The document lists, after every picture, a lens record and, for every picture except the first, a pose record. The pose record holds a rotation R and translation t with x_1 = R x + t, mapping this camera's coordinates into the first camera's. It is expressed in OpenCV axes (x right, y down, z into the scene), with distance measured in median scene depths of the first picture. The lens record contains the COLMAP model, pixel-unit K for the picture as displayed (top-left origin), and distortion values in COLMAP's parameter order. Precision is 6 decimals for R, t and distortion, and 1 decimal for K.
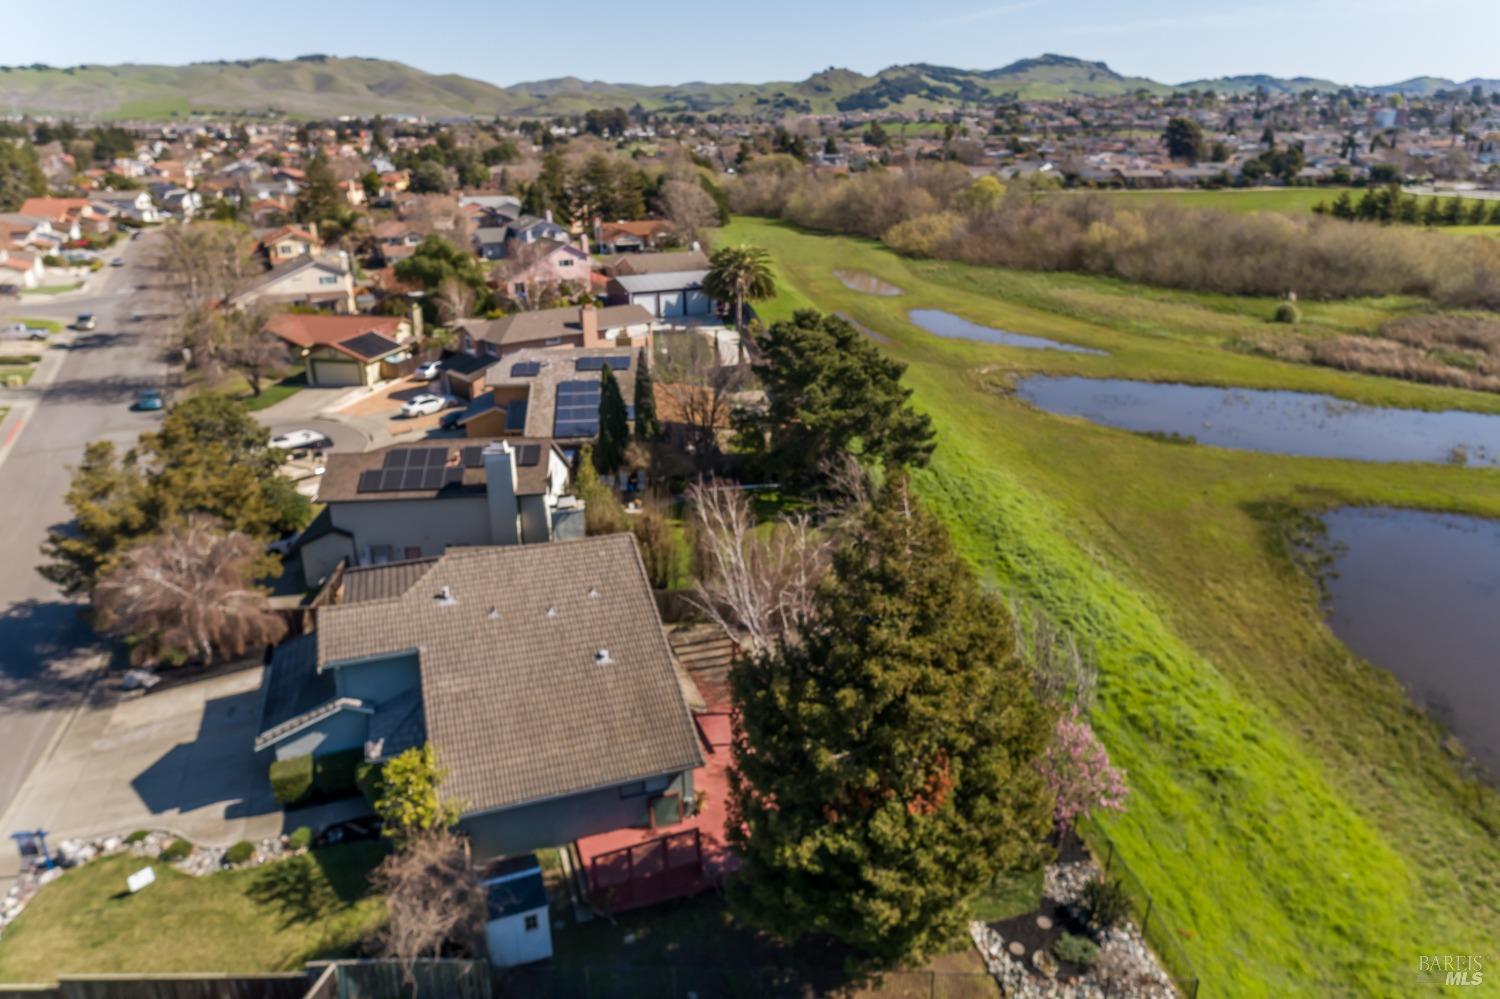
lens RADIAL K [[1016.9, 0, 749.4], [0, 1016.9, 495.5], [0, 0, 1]] dist [0.026125, 0.015564]
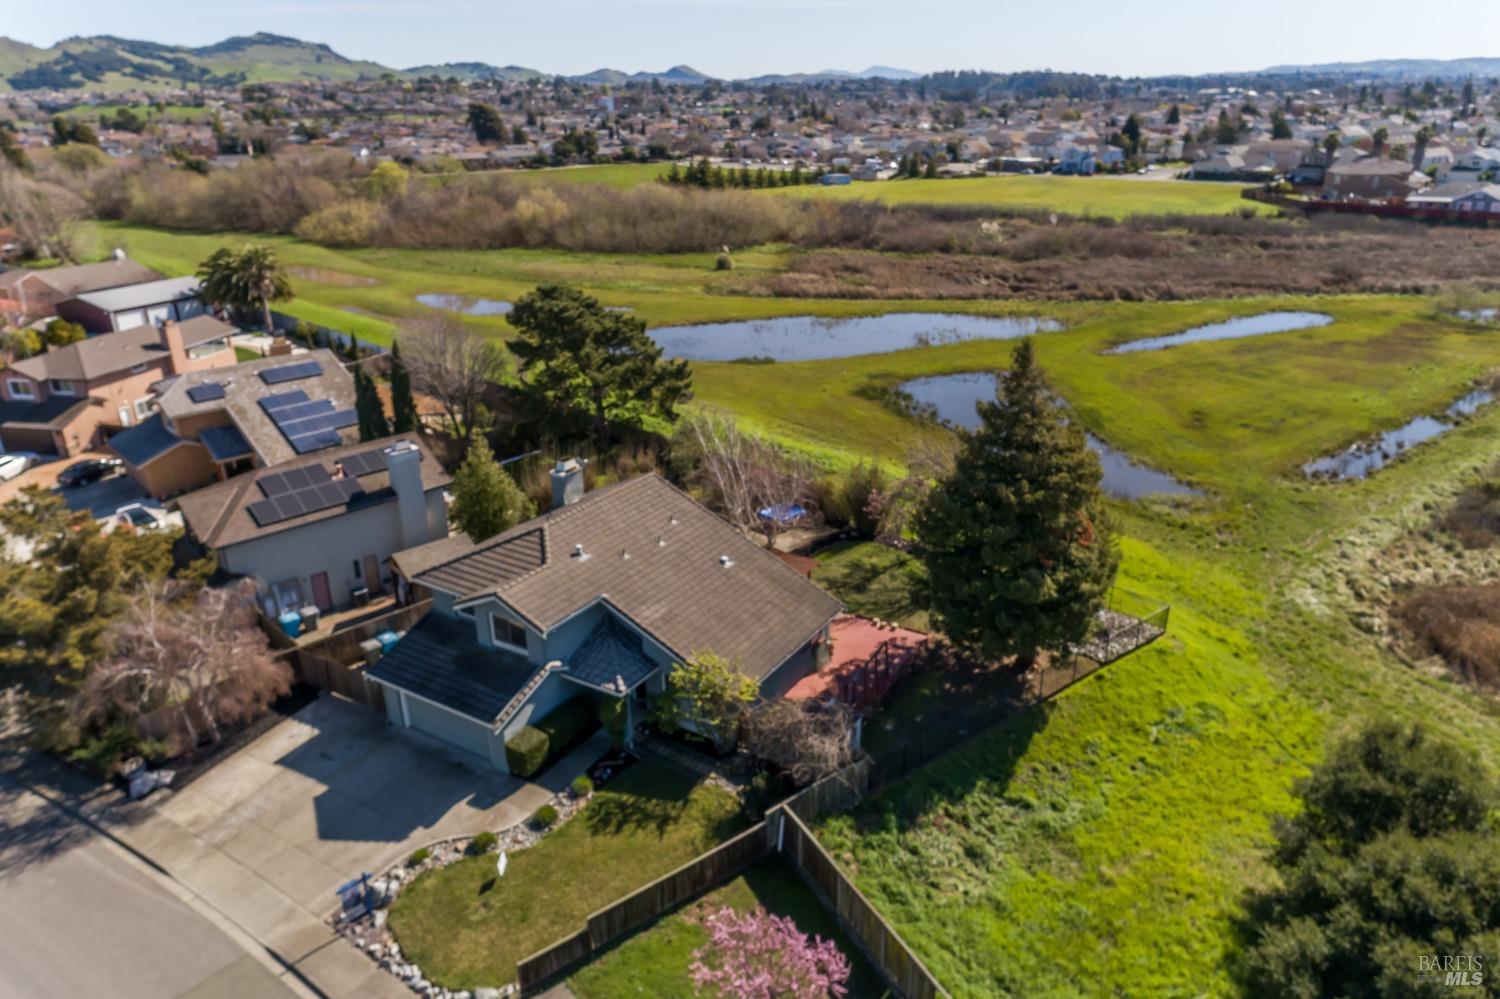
lens RADIAL K [[1016.9, 0, 751.8], [0, 1016.9, 492.5], [0, 0, 1]] dist [0.026125, 0.015564]
pose [[0.778038, -0.232941, 0.583434, -0.232554], [0.226432, 0.970273, 0.085432, -0.004699], [-0.585991, 0.065639, 0.807655, 0.001958]]
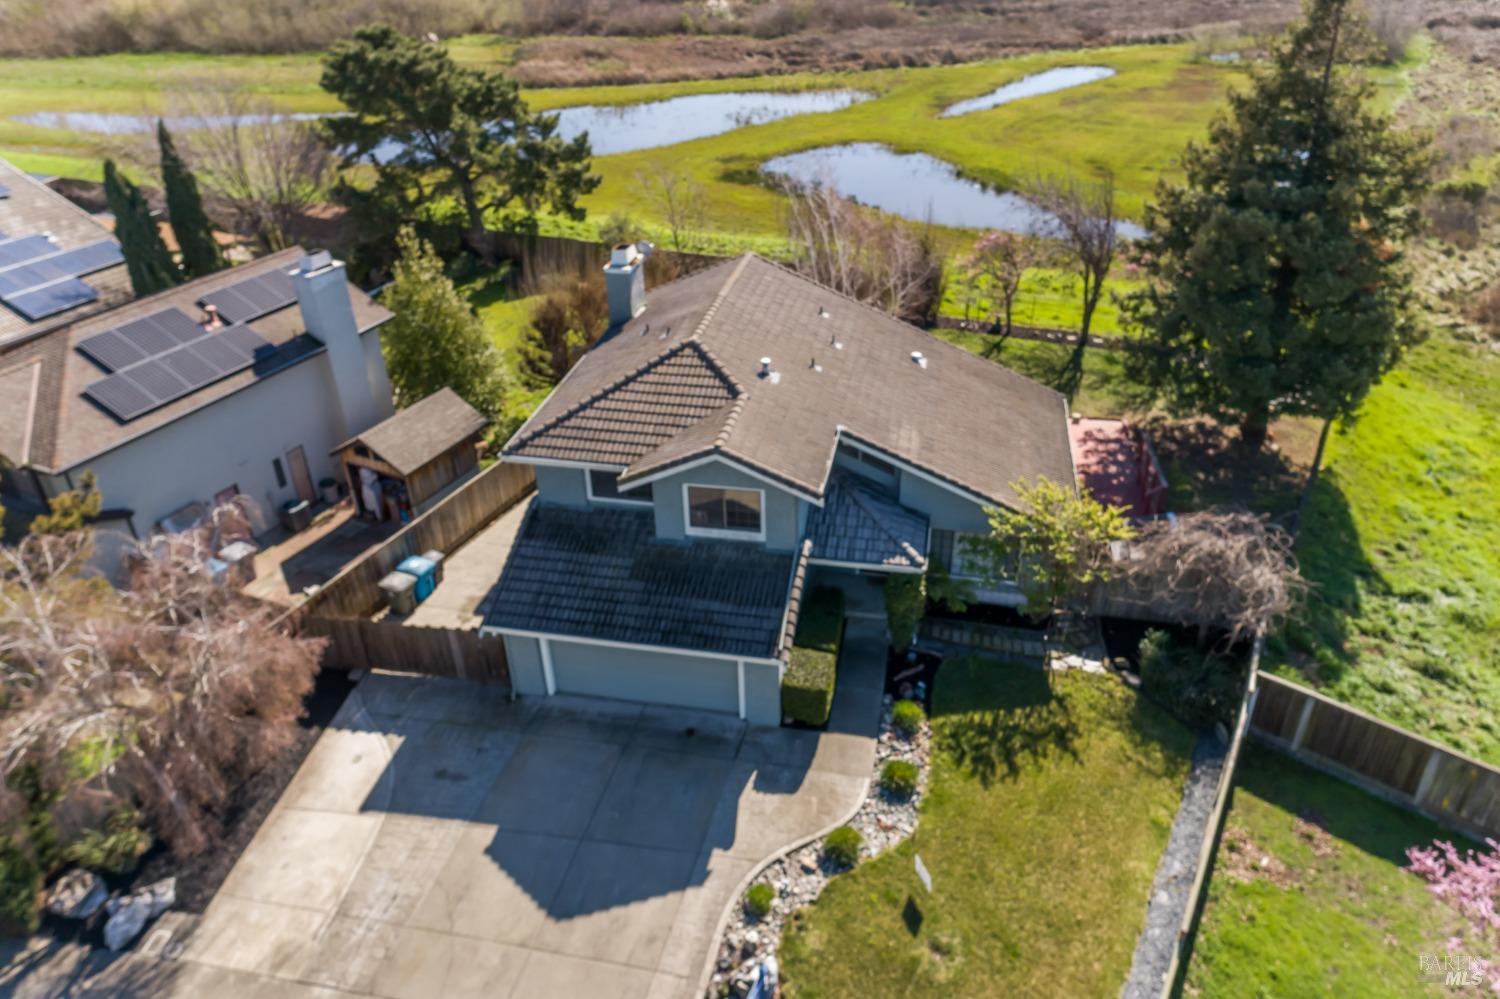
lens RADIAL K [[1016.9, 0, 751.5], [0, 1016.9, 496.9], [0, 0, 1]] dist [0.026125, 0.015564]
pose [[0.503451, -0.444912, 0.740669, -0.255640], [0.315586, 0.892694, 0.321720, -0.015237], [-0.804328, 0.071775, 0.589835, 0.181905]]
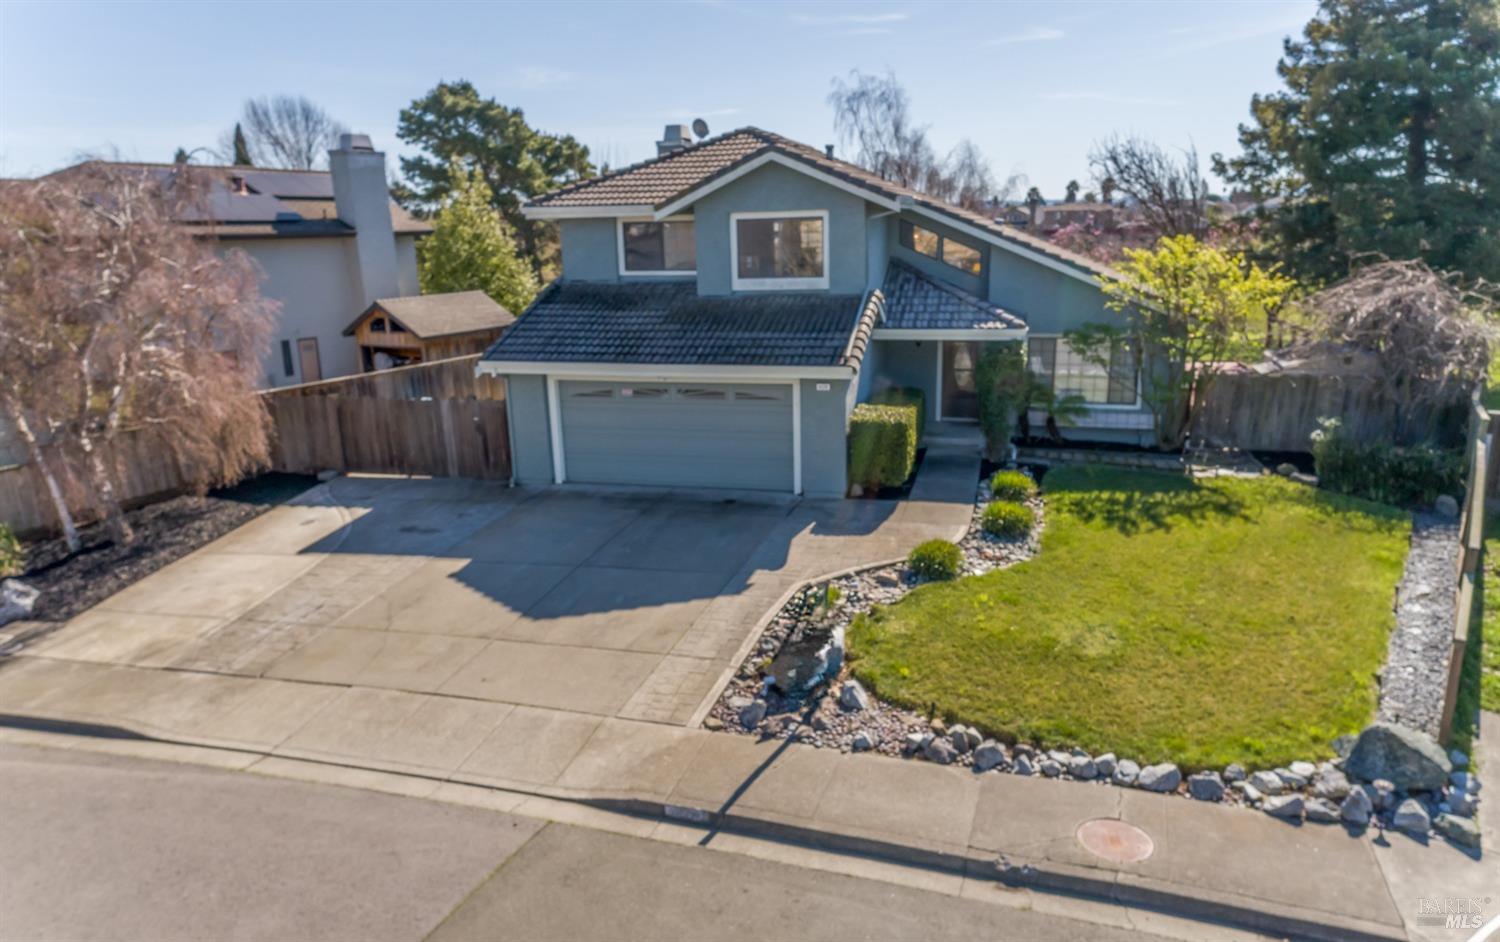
lens RADIAL K [[1019.2, 0, 750.2], [0, 1019.2, 481.8], [0, 0, 1]] dist [0.030966, 0.003698]
pose [[0.554945, -0.211194, 0.804632, -0.256949], [0.307968, 0.950672, 0.037124, 0.073450], [-0.772782, 0.227199, 0.592611, 0.215485]]
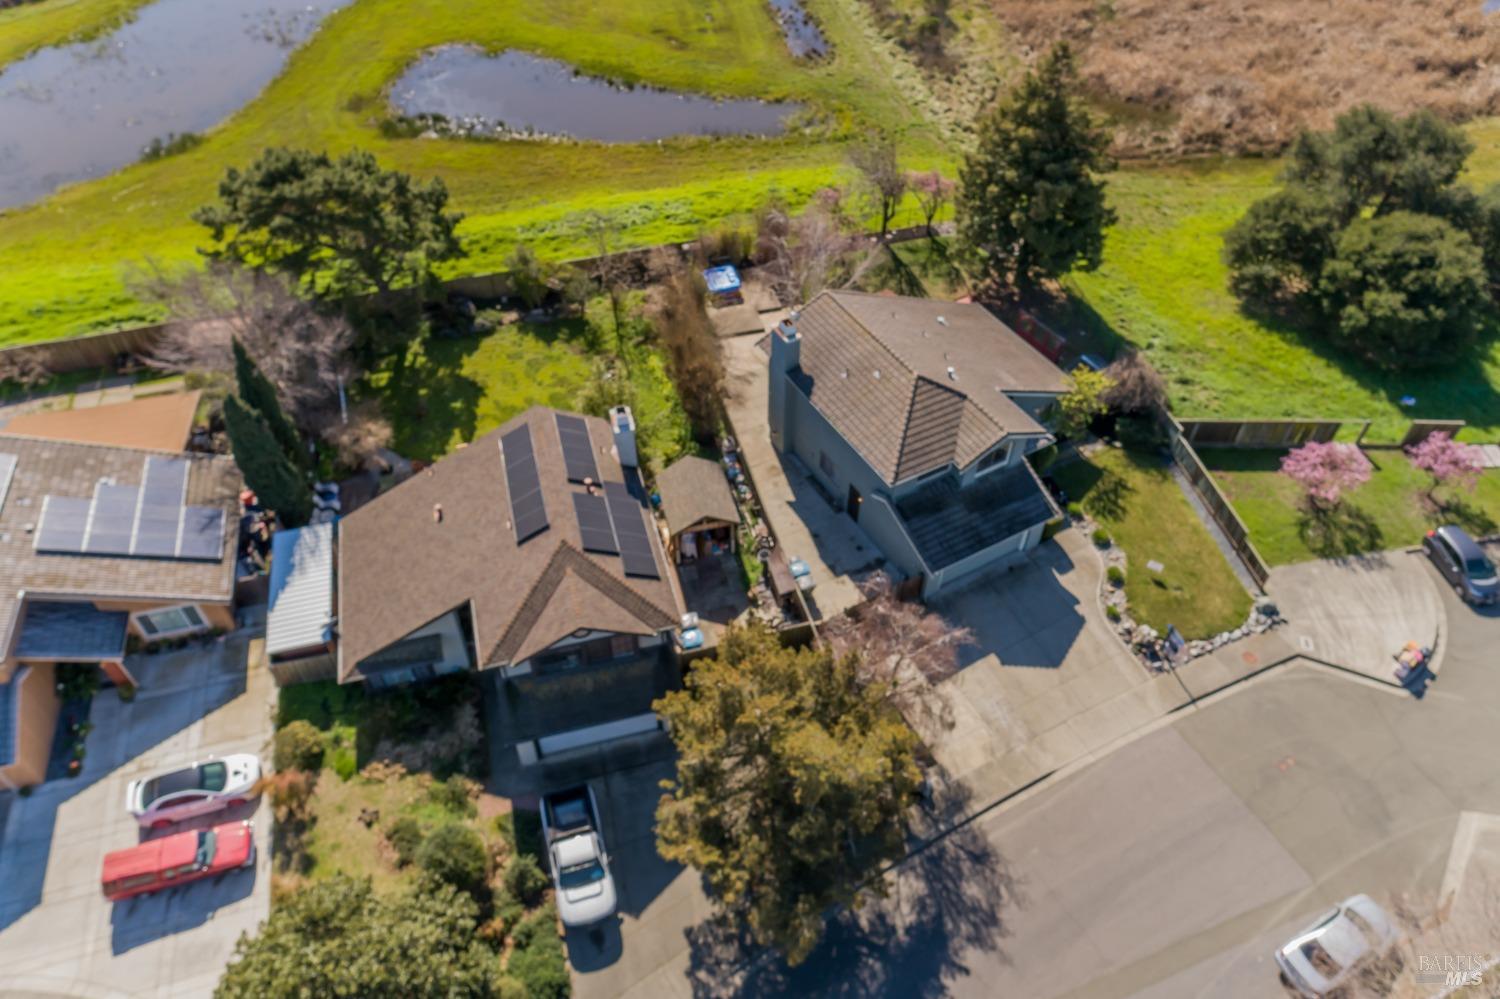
lens RADIAL K [[1016.9, 0, 753.0], [0, 1016.9, 495.4], [0, 0, 1]] dist [0.026125, 0.015564]
pose [[-0.190629, -0.698288, 0.689967, -0.357907], [0.333389, 0.615028, 0.714557, -0.228294], [-0.923316, 0.366242, 0.115559, 0.338786]]
